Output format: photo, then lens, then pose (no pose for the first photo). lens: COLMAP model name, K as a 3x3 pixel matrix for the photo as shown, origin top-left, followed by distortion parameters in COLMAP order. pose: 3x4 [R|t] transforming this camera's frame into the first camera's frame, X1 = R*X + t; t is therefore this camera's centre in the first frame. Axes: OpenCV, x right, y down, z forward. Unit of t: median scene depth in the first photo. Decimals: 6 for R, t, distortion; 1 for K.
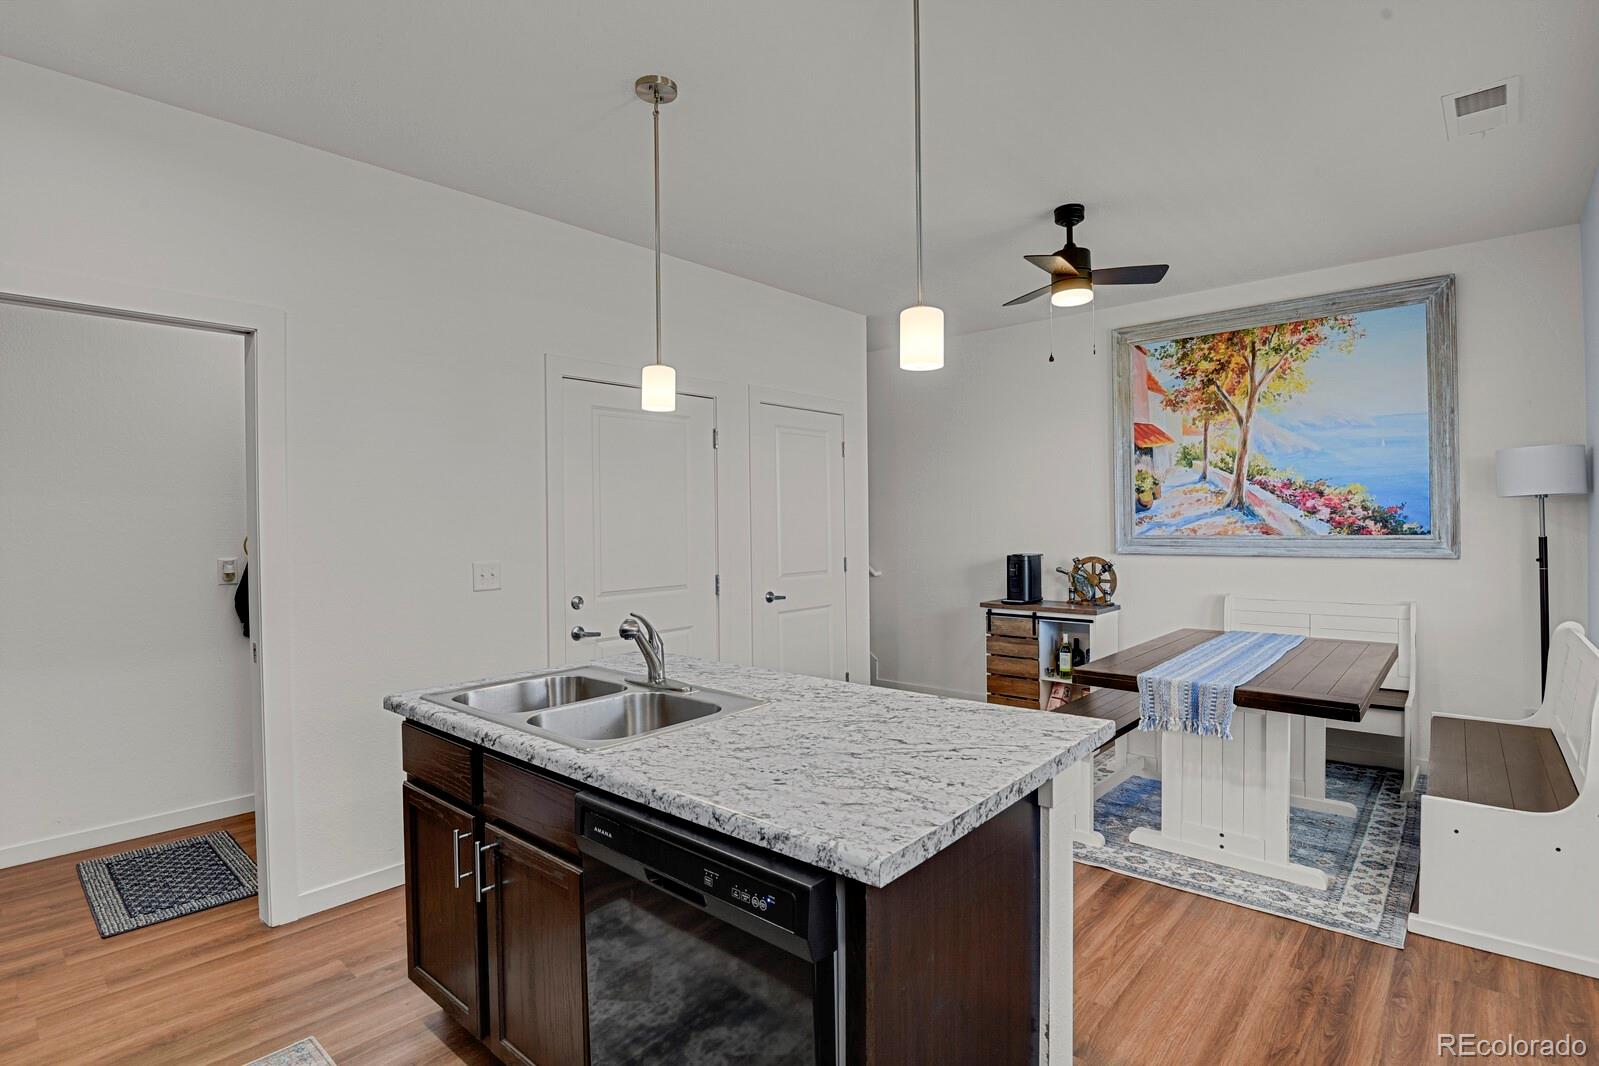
lens RADIAL K [[801.6, 0, 810.2], [0, 801.6, 522.3], [0, 0, 1]] dist [-0.022657, -0.007697]
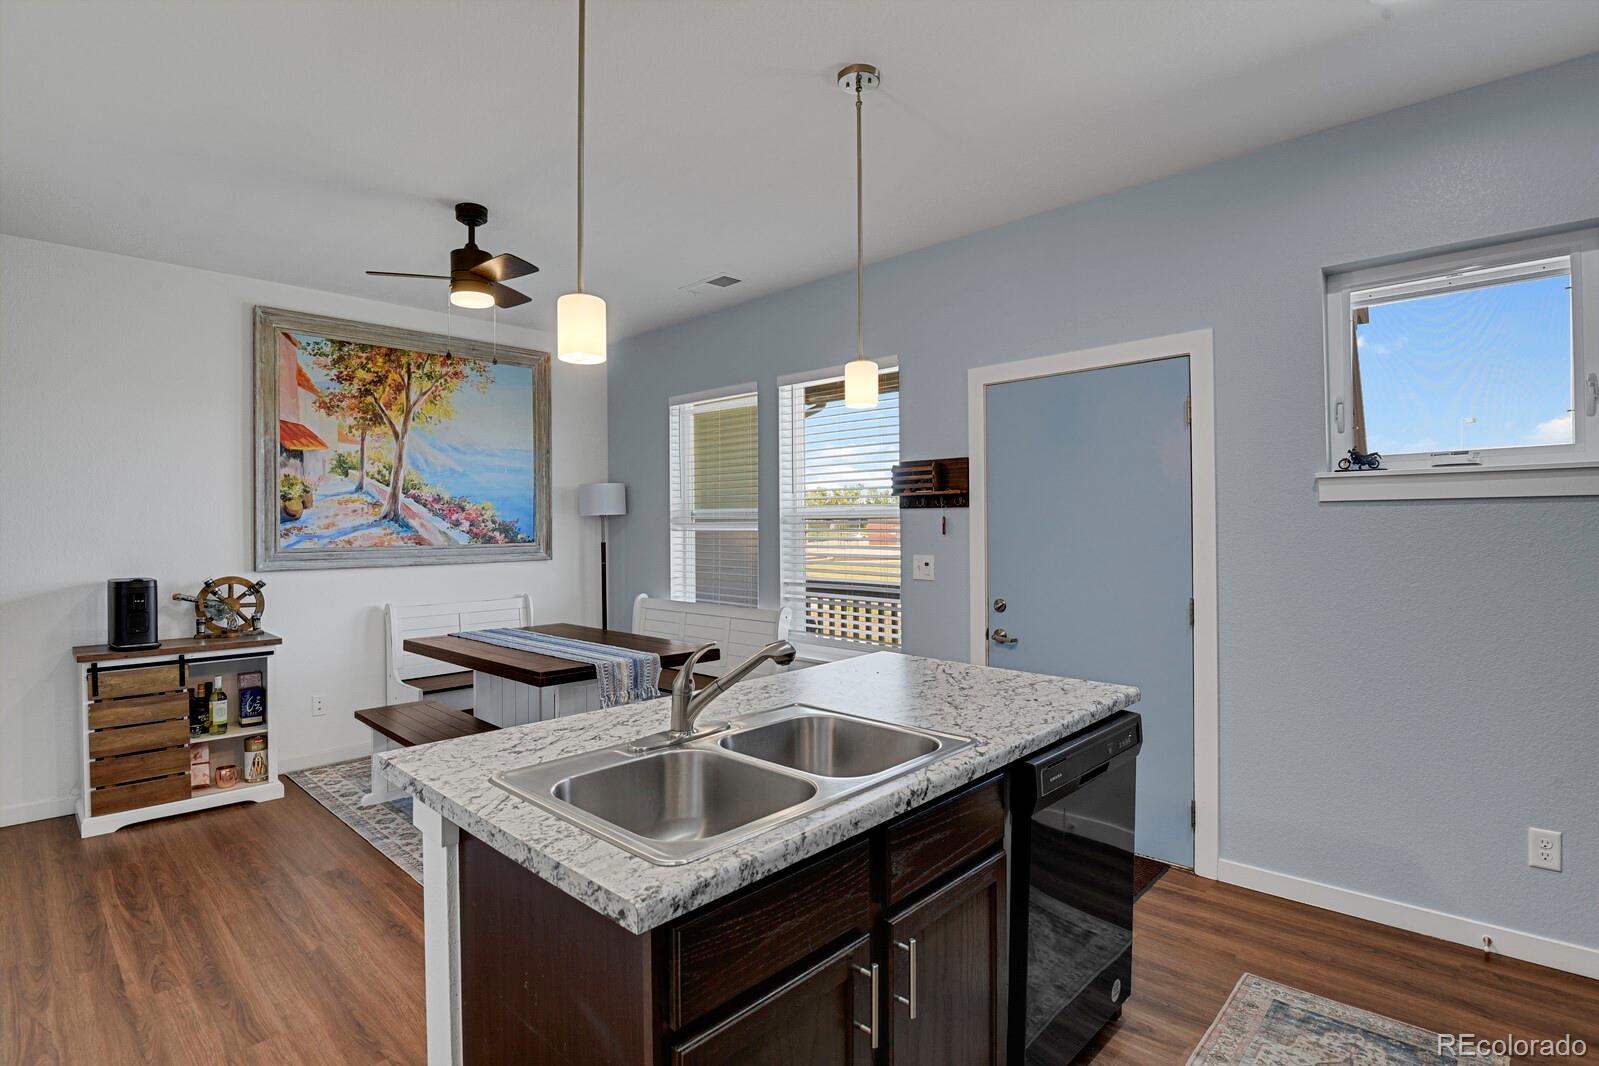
lens RADIAL K [[787.3, 0, 808.2], [0, 787.3, 523.0], [0, 0, 1]] dist [-0.025469, -0.004294]
pose [[0.026844, 0.010347, 0.999586, -0.459854], [0.002331, 0.999943, -0.010414, -0.002011], [-0.999637, 0.002609, 0.026818, 0.433164]]
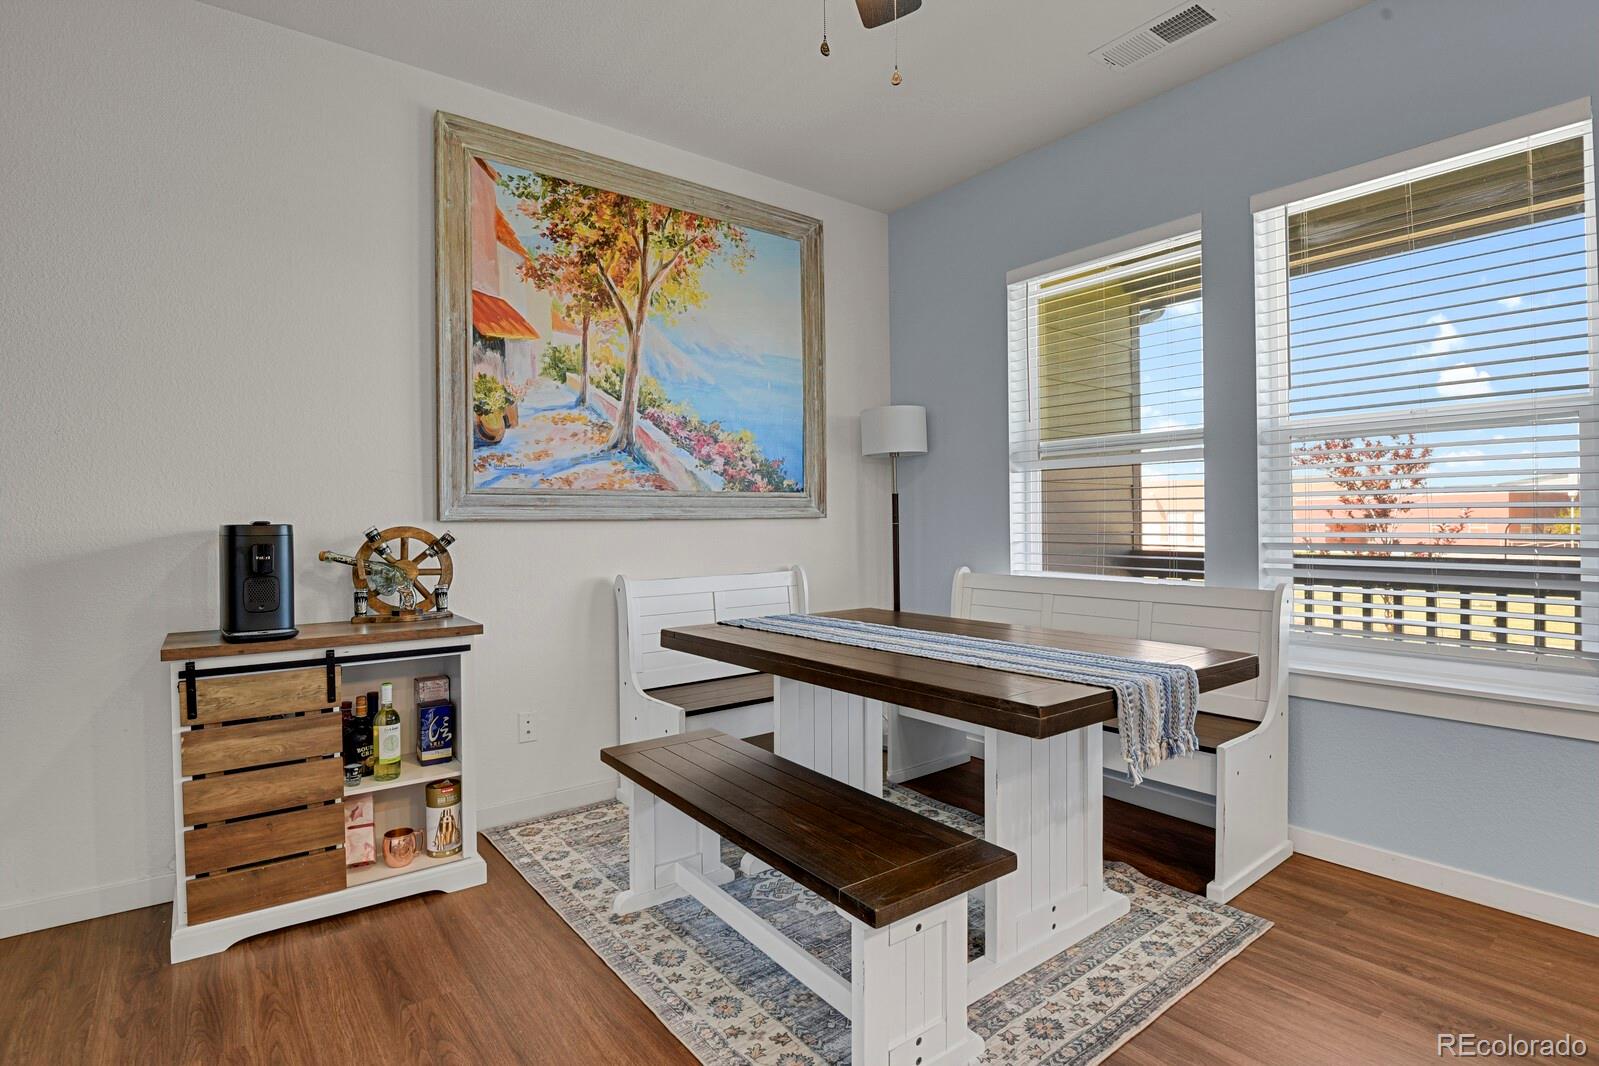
lens RADIAL K [[787.3, 0, 808.2], [0, 787.3, 523.0], [0, 0, 1]] dist [-0.025469, -0.004294]
pose [[0.179362, 0.003379, 0.983777, -0.106672], [0.003903, 0.999984, -0.004146, 0.048304], [-0.983775, 0.004583, 0.179346, 0.718914]]
